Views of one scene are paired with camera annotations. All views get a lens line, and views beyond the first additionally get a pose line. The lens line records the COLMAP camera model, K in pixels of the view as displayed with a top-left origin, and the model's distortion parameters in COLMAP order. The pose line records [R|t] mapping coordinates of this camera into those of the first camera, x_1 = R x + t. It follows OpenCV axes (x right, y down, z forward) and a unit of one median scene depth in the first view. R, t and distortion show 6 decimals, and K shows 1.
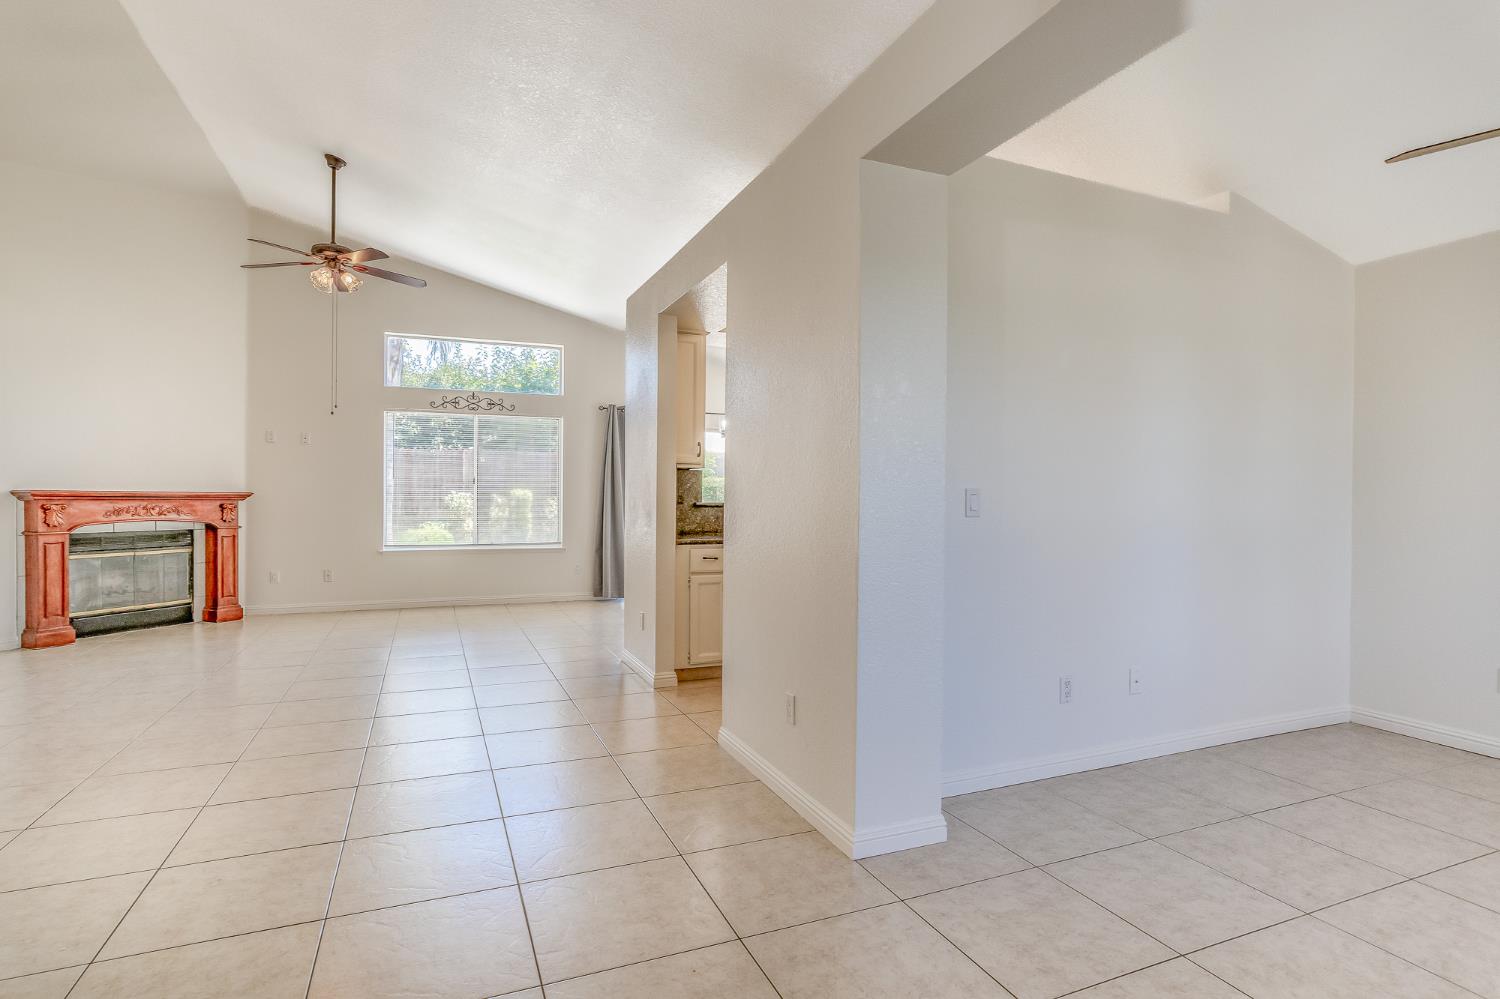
lens RADIAL K [[751.0, 0, 760.1], [0, 751.0, 497.4], [0, 0, 1]] dist [-0.034691, 0.028310]
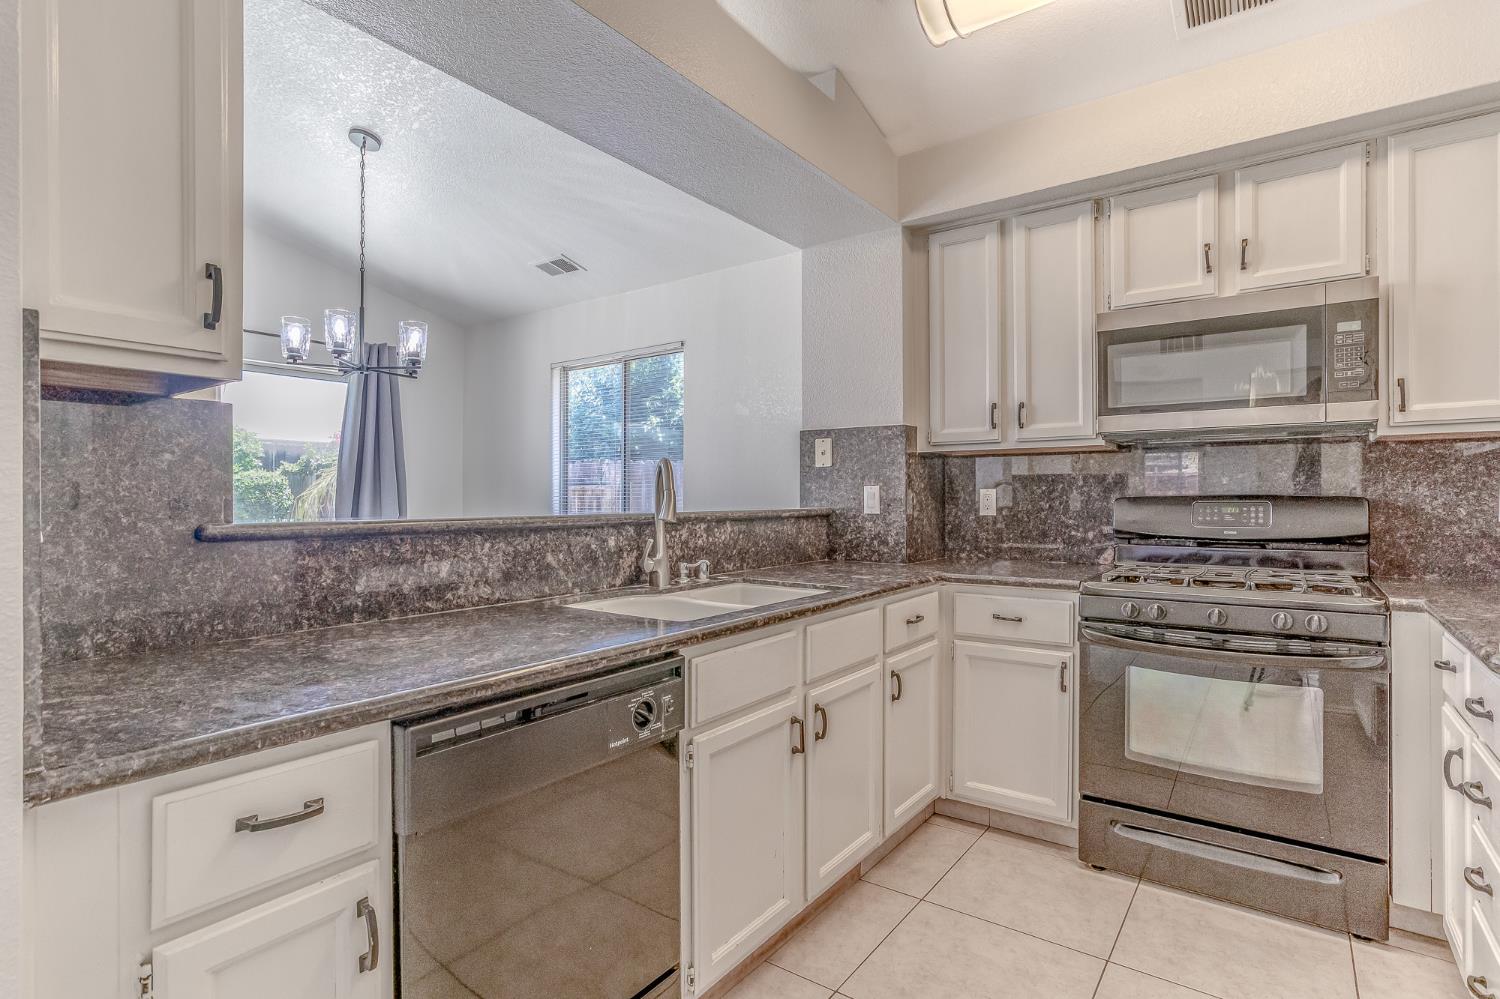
lens RADIAL K [[751.0, 0, 760.1], [0, 751.0, 497.4], [0, 0, 1]] dist [-0.034691, 0.028310]
pose [[0.858056, -0.008318, 0.513489, -0.042612], [0.008300, 0.999963, 0.002329, -0.002291], [-0.513489, 0.002264, 0.858093, 0.555048]]
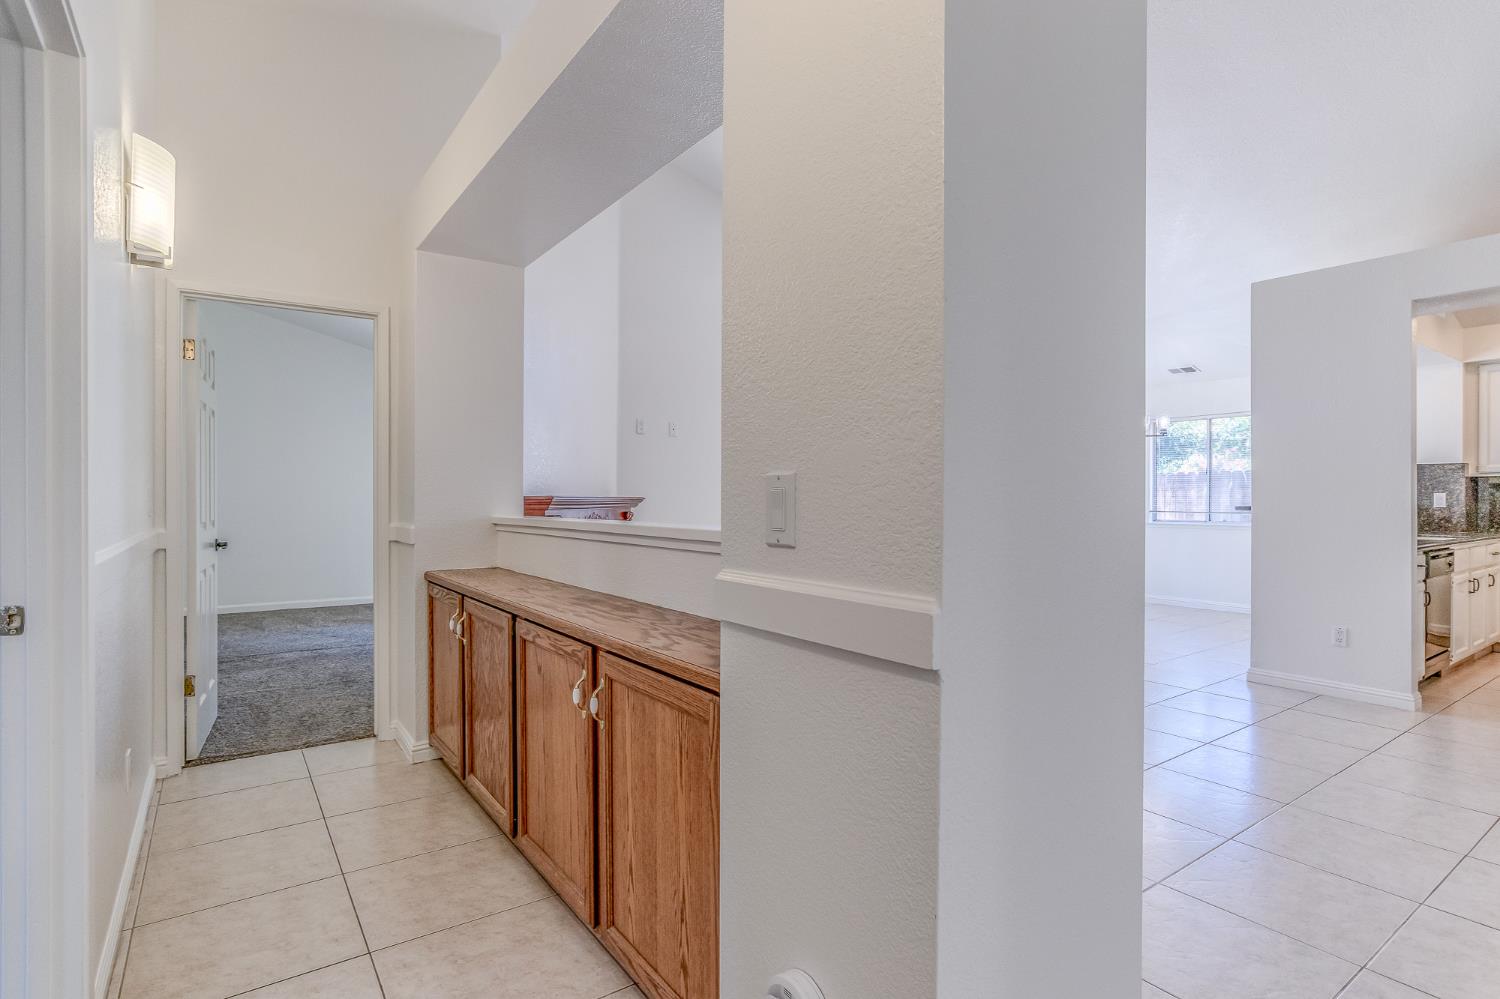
lens RADIAL K [[744.1, 0, 759.3], [0, 744.1, 496.5], [0, 0, 1]] dist [0.000630, 0.000806]
pose [[0.976692, -0.003562, 0.214614, -0.774618], [0.003578, 0.999994, 0.000317, -0.007162], [-0.214614, 0.000458, 0.976699, 0.195118]]
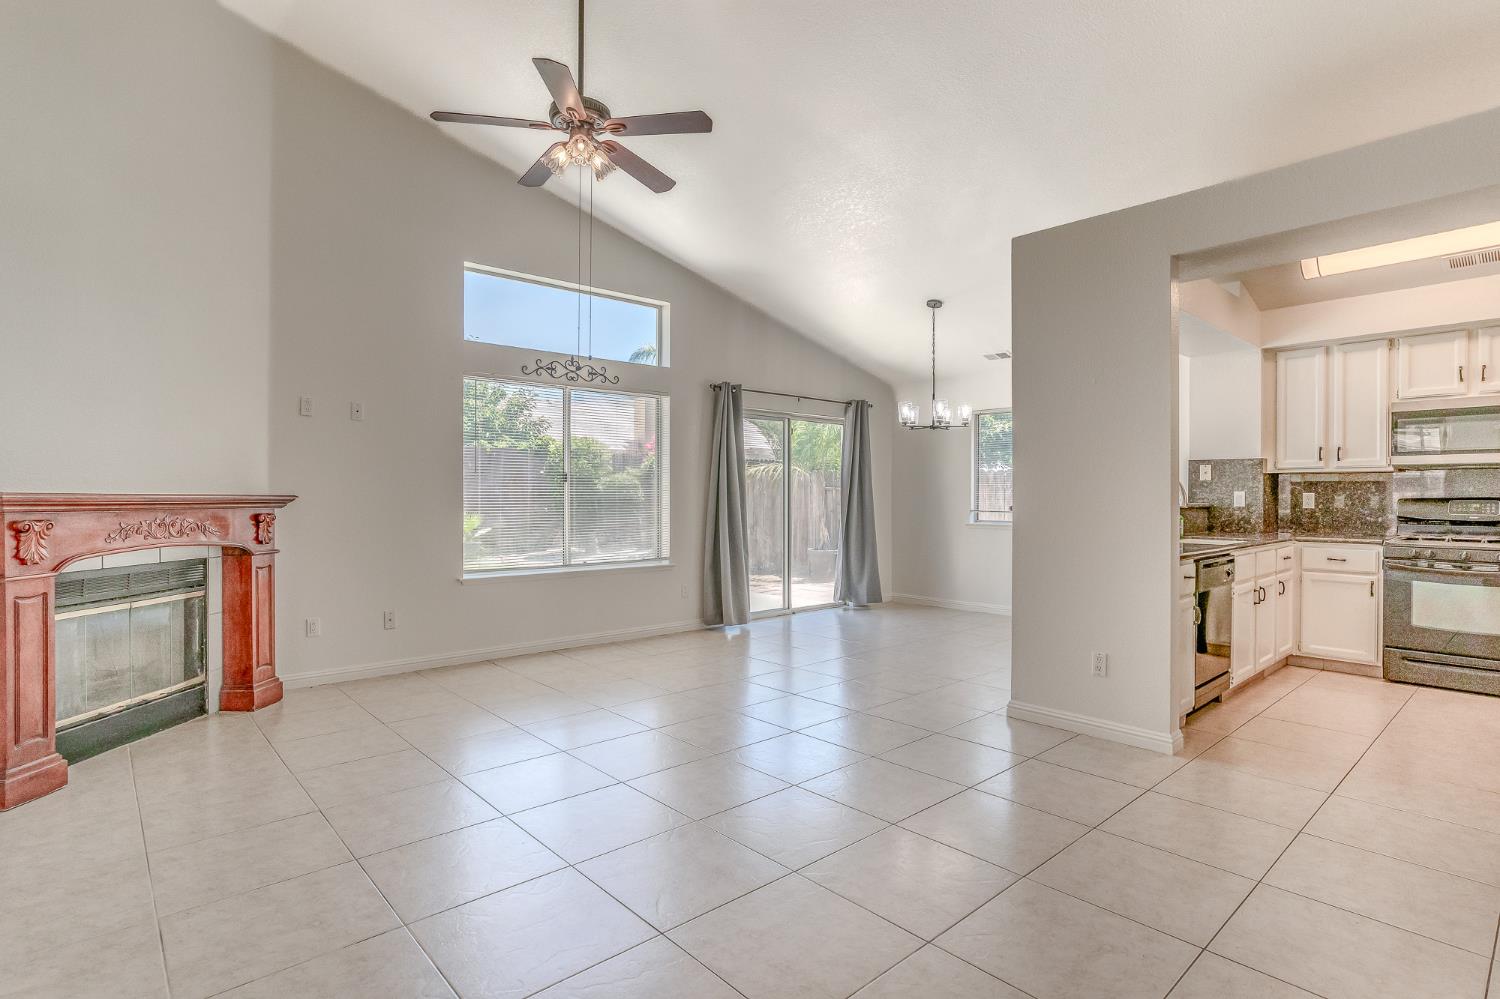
lens RADIAL K [[751.0, 0, 760.1], [0, 751.0, 497.4], [0, 0, 1]] dist [-0.034691, 0.028310]
pose [[0.945897, -0.004180, 0.324441, -0.537113], [0.003148, 0.999988, 0.003705, -0.005746], [-0.324452, -0.002483, 0.945899, 0.295553]]
